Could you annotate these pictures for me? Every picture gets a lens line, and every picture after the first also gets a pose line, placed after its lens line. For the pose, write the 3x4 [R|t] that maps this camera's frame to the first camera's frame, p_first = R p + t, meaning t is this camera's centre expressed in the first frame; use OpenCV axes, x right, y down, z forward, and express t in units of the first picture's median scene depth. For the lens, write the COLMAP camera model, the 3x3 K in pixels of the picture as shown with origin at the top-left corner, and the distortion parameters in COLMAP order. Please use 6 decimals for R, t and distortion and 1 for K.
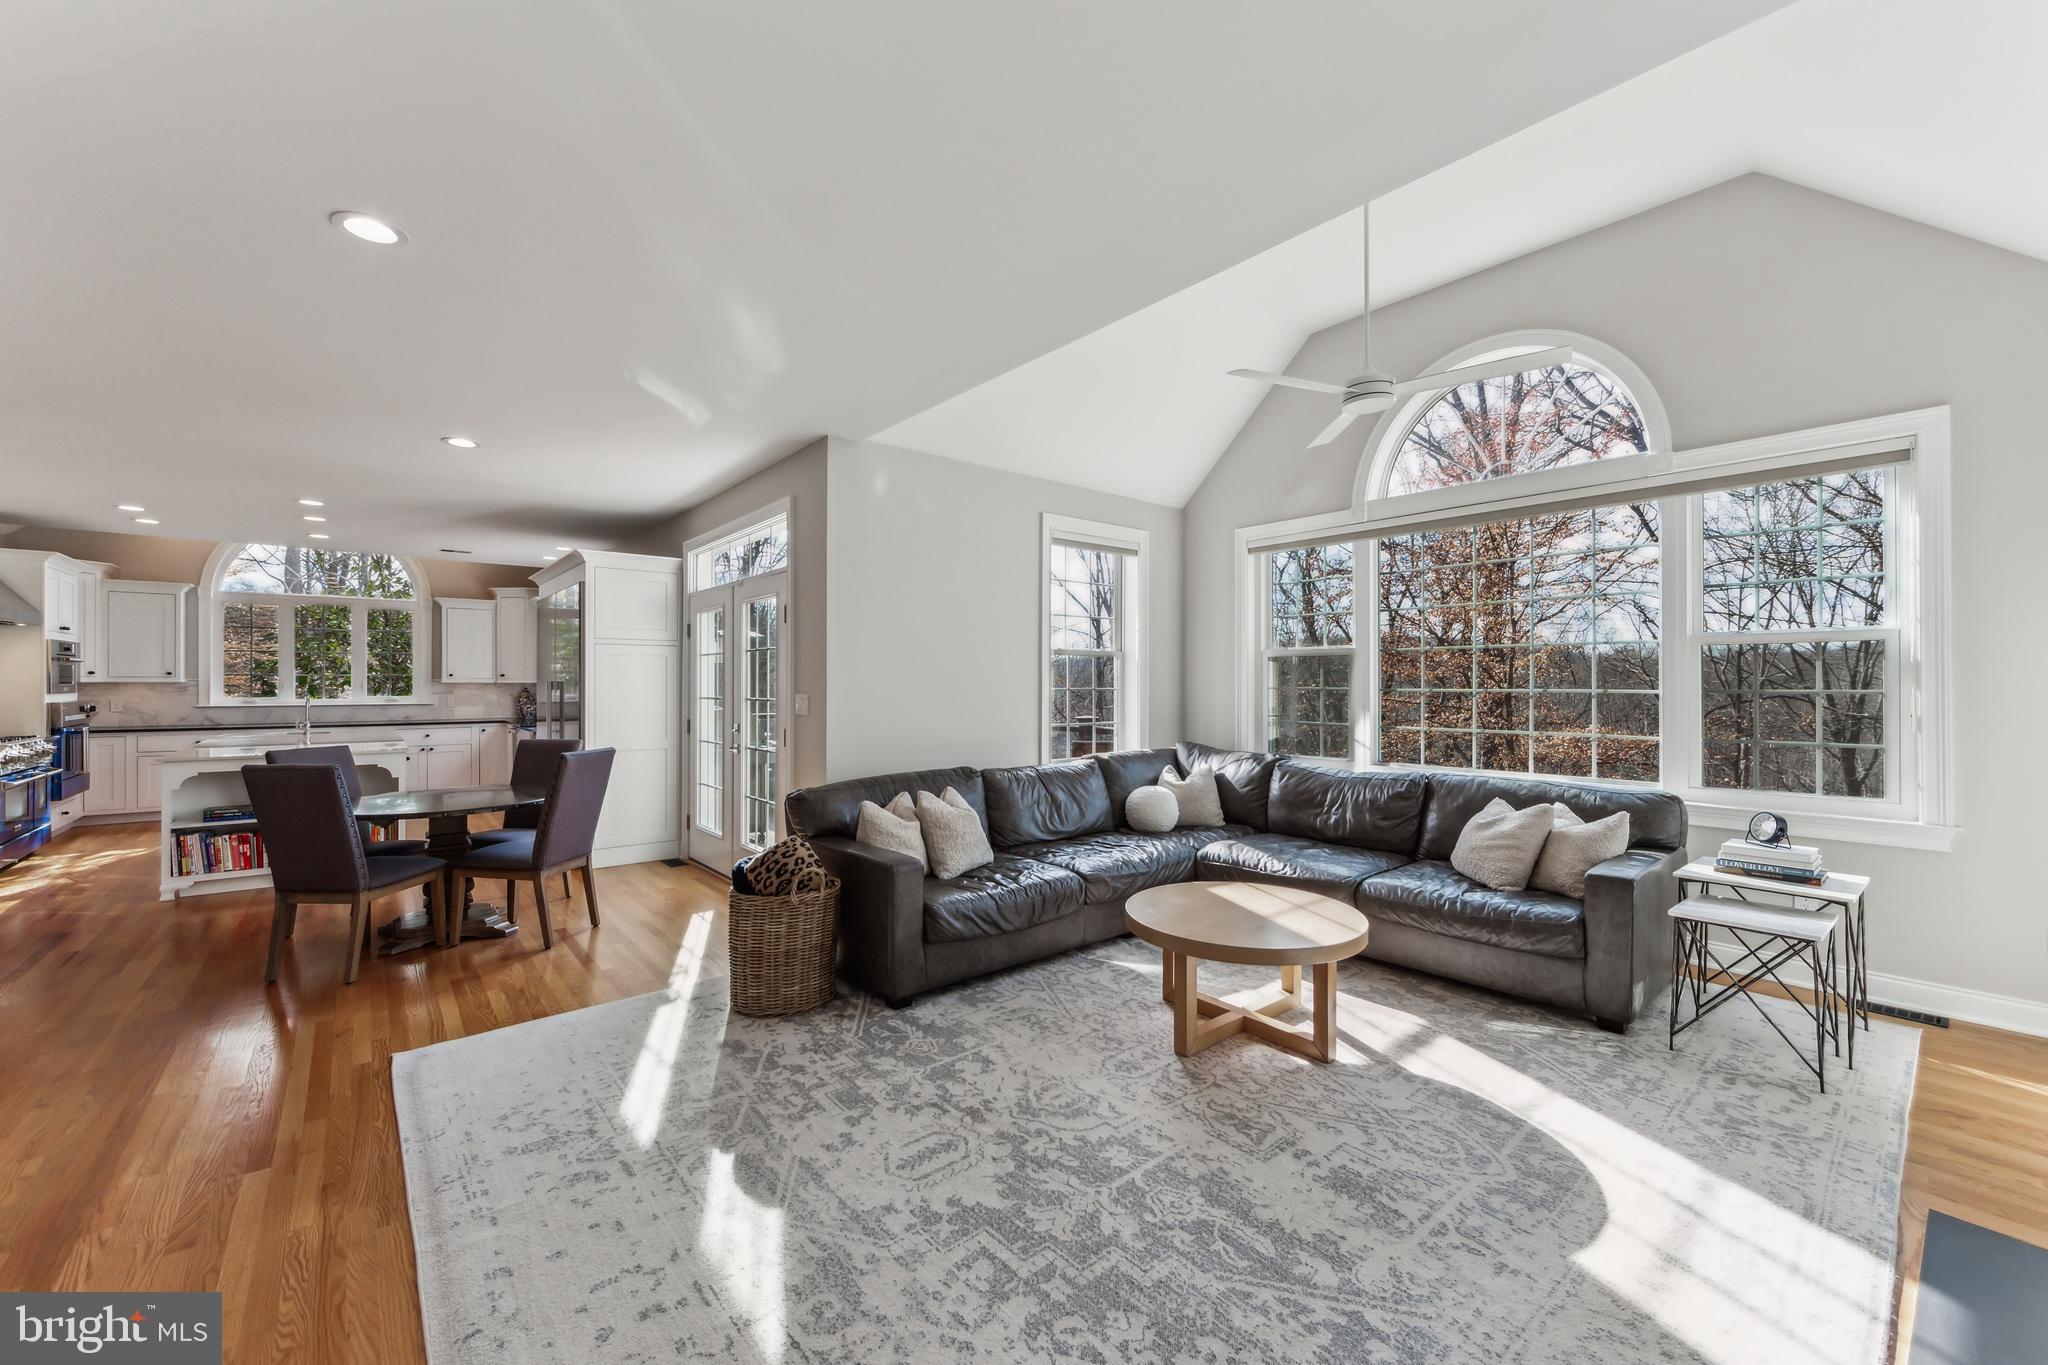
lens RADIAL K [[800.7, 0, 1025.0], [0, 800.7, 685.7], [0, 0, 1]] dist [0.002159, 0.000352]
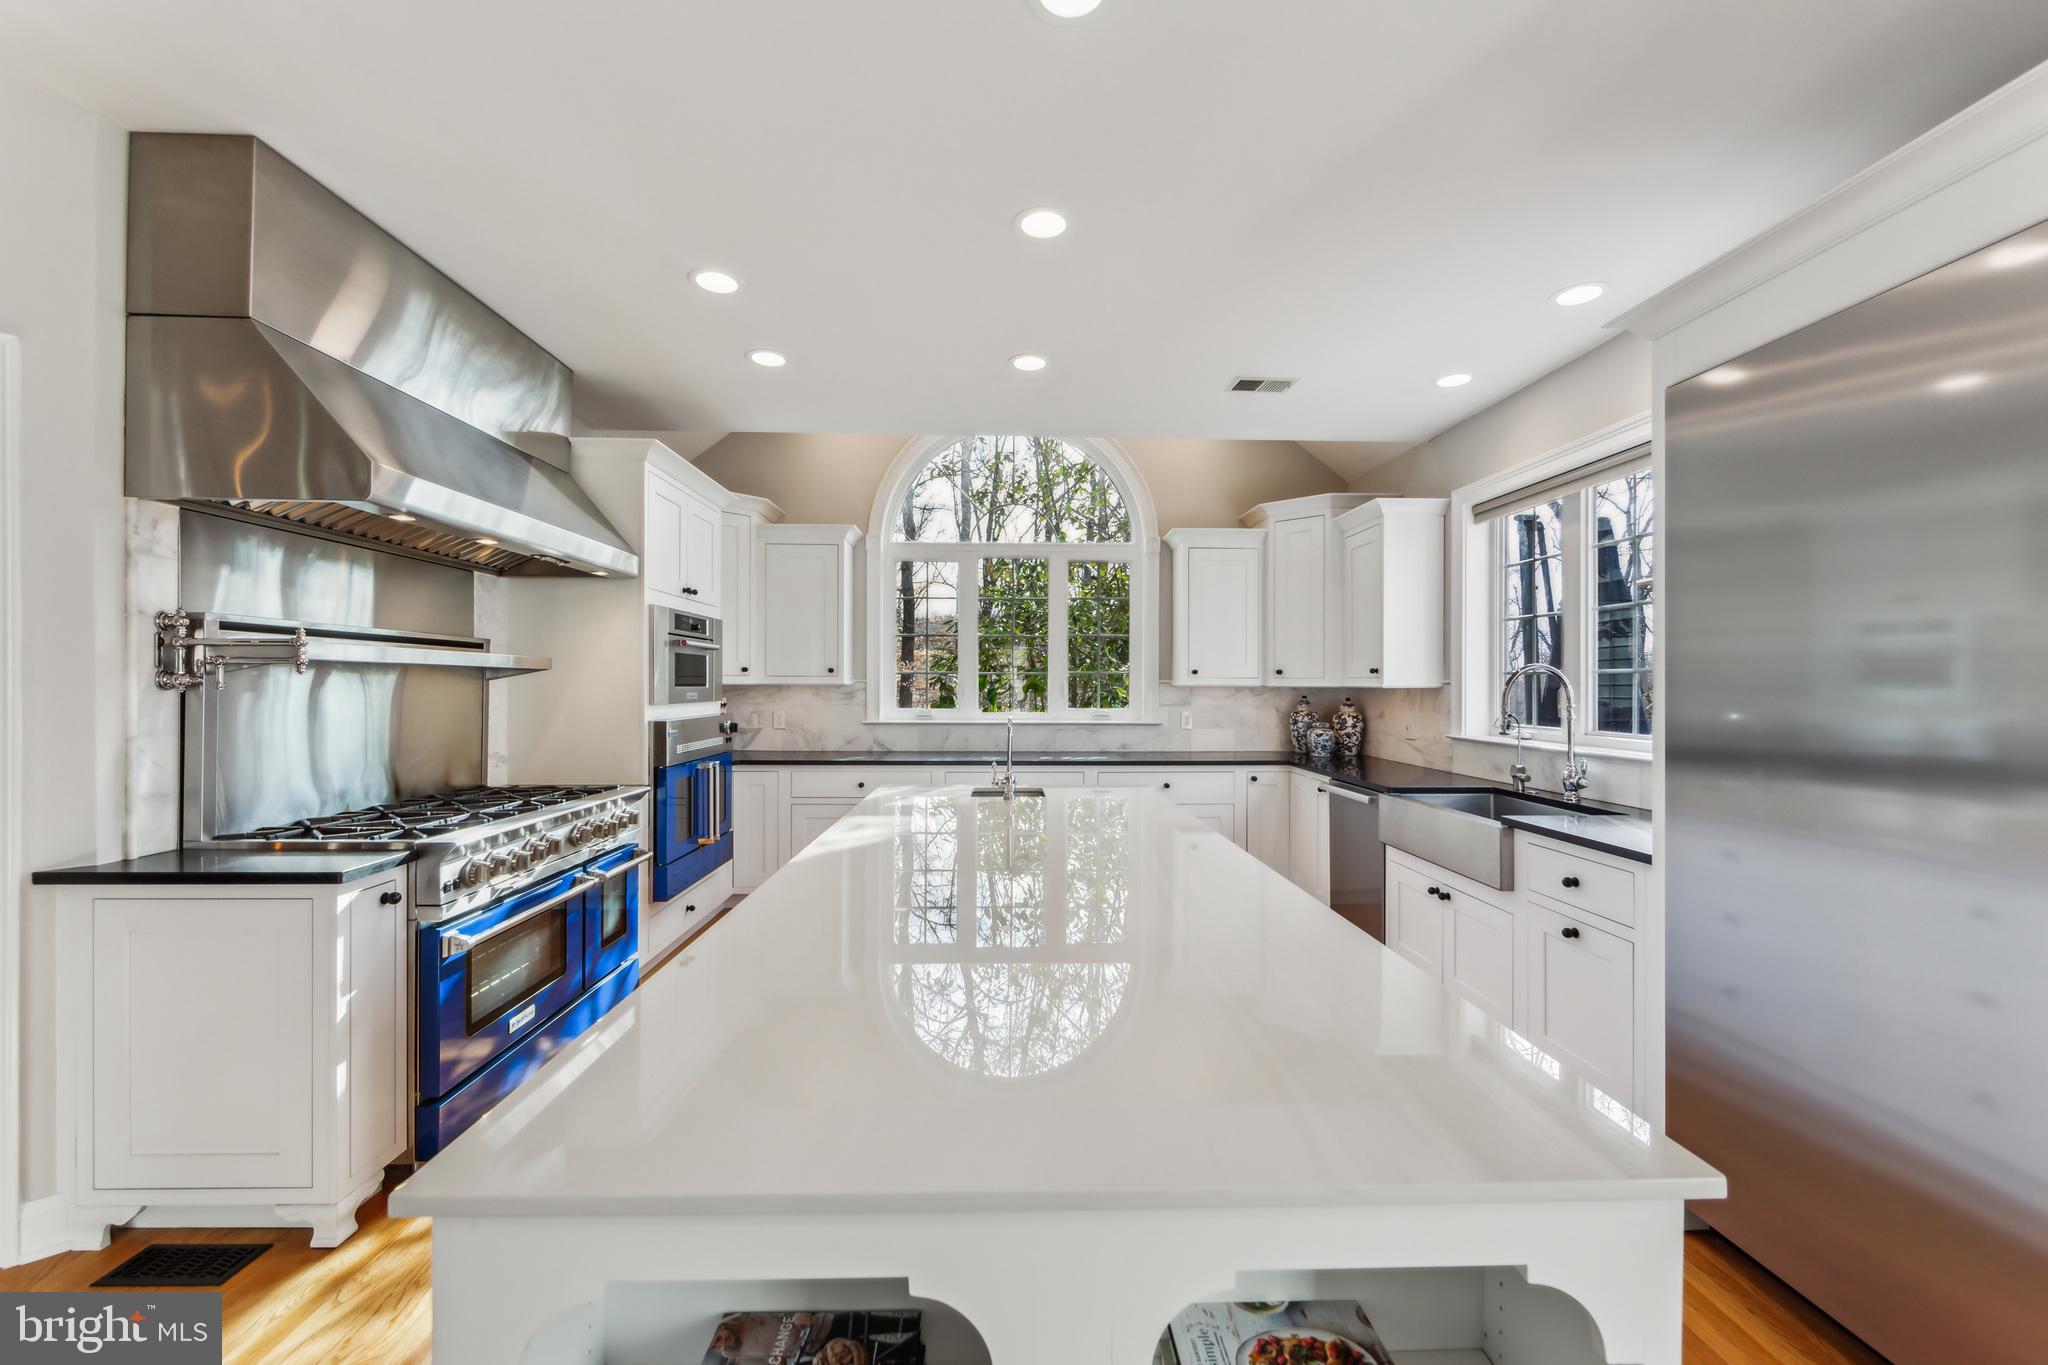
lens RADIAL K [[800.7, 0, 1022.7], [0, 800.7, 686.7], [0, 0, 1]] dist [0.002159, 0.000352]
pose [[0.784756, 0.000072, -0.619804, -0.535485], [-0.003836, 0.999981, -0.004741, -0.000252], [0.619793, 0.006098, 0.784742, 0.574877]]
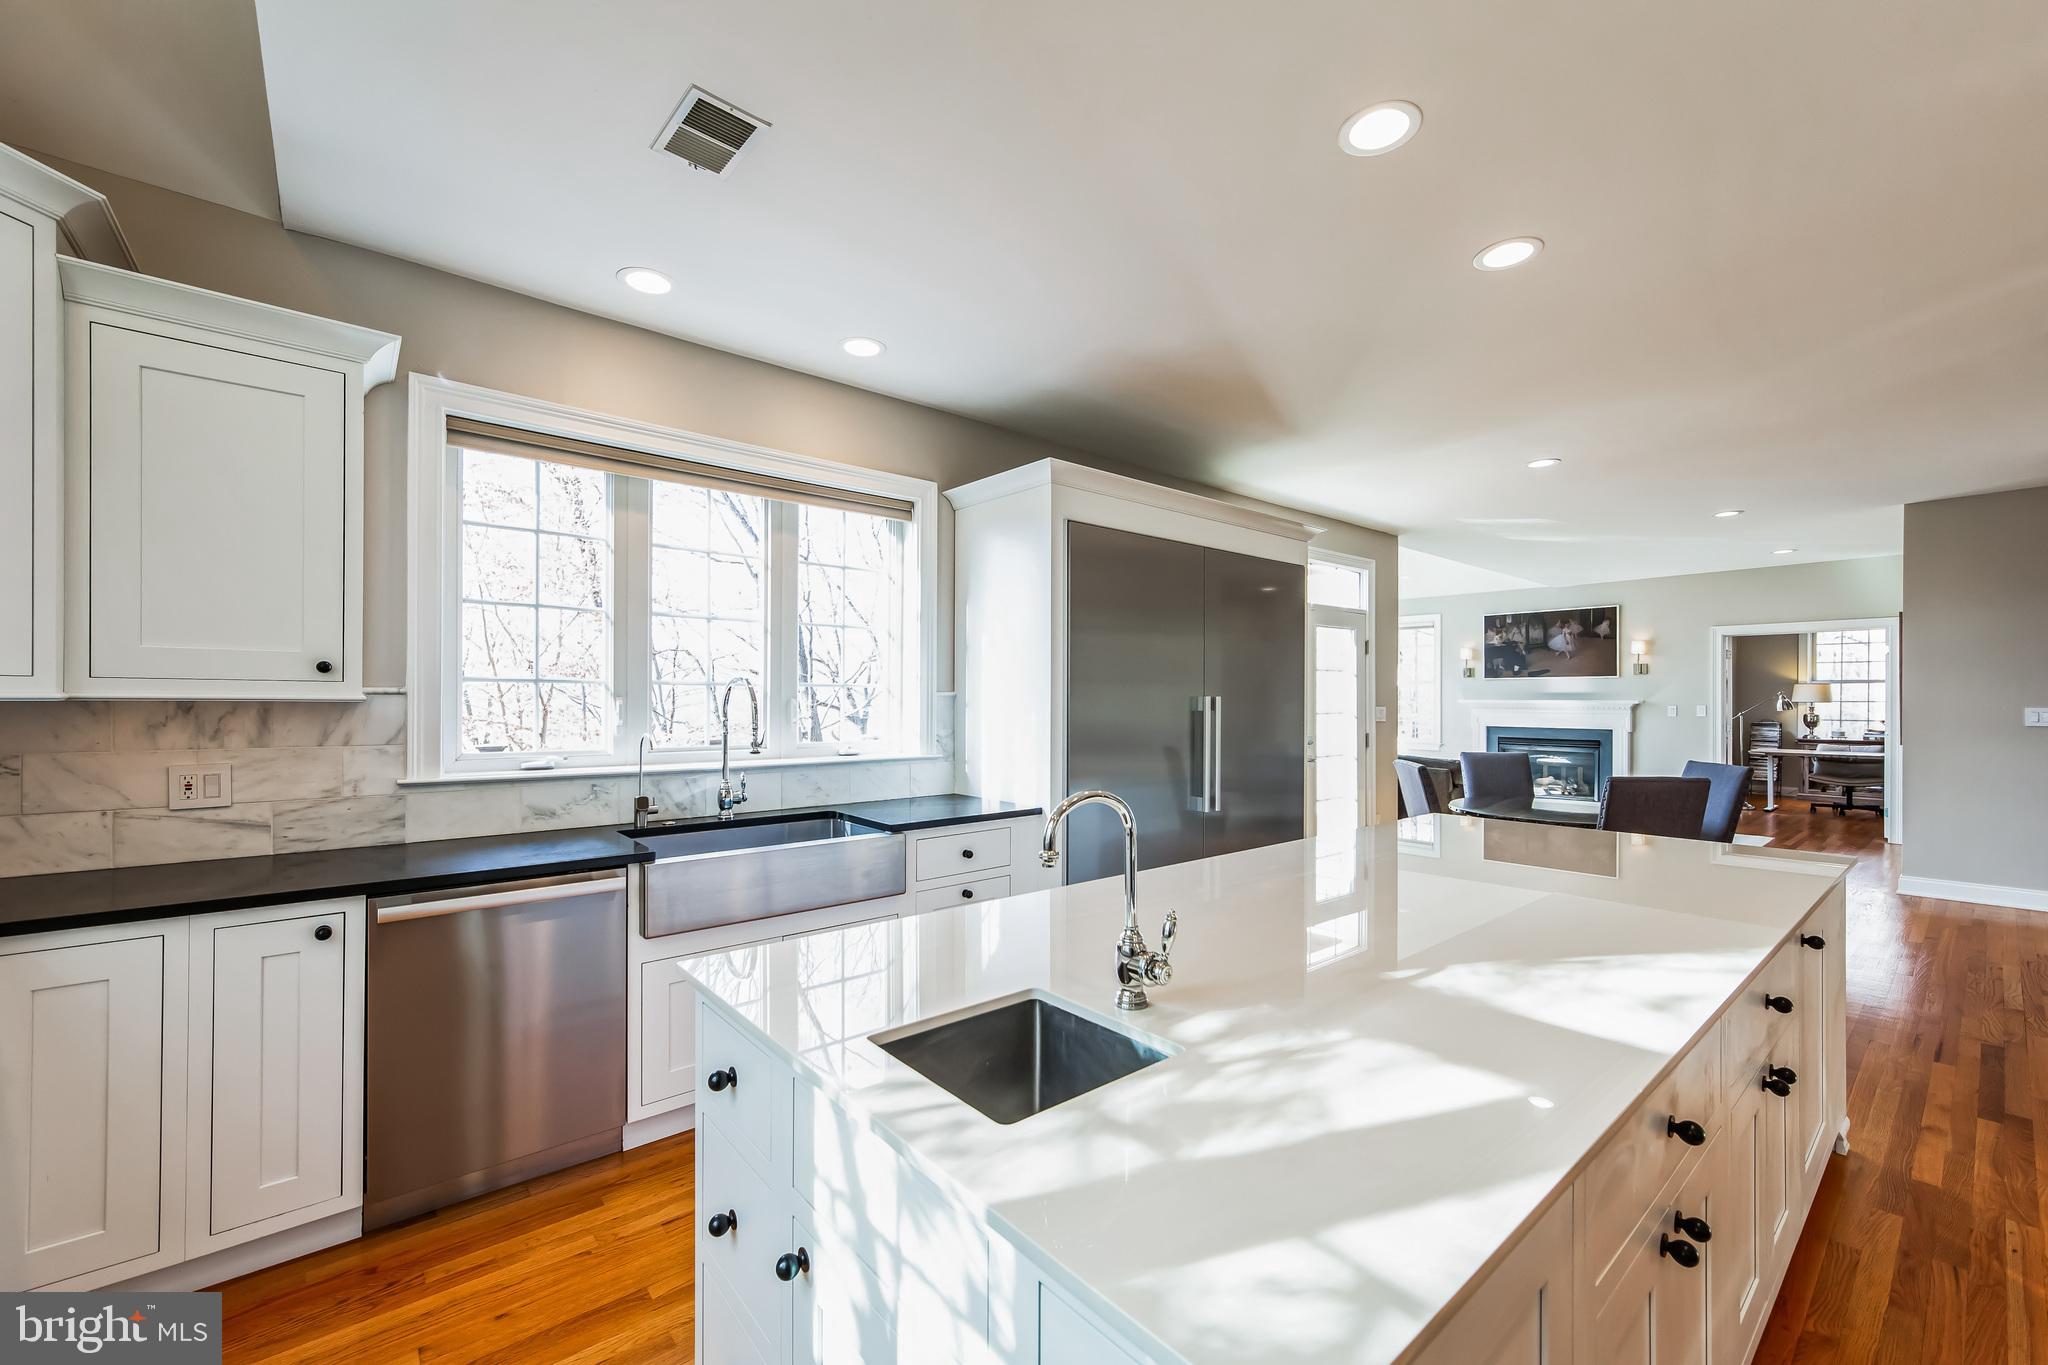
lens RADIAL K [[800.7, 0, 1023.4], [0, 800.7, 694.4], [0, 0, 1]] dist [0.002159, 0.000352]
pose [[-0.003361, 0.004537, 0.999984, -1.024998], [-0.000204, 0.999990, -0.004537, -0.004392], [-0.999994, -0.000219, -0.003360, 0.980899]]
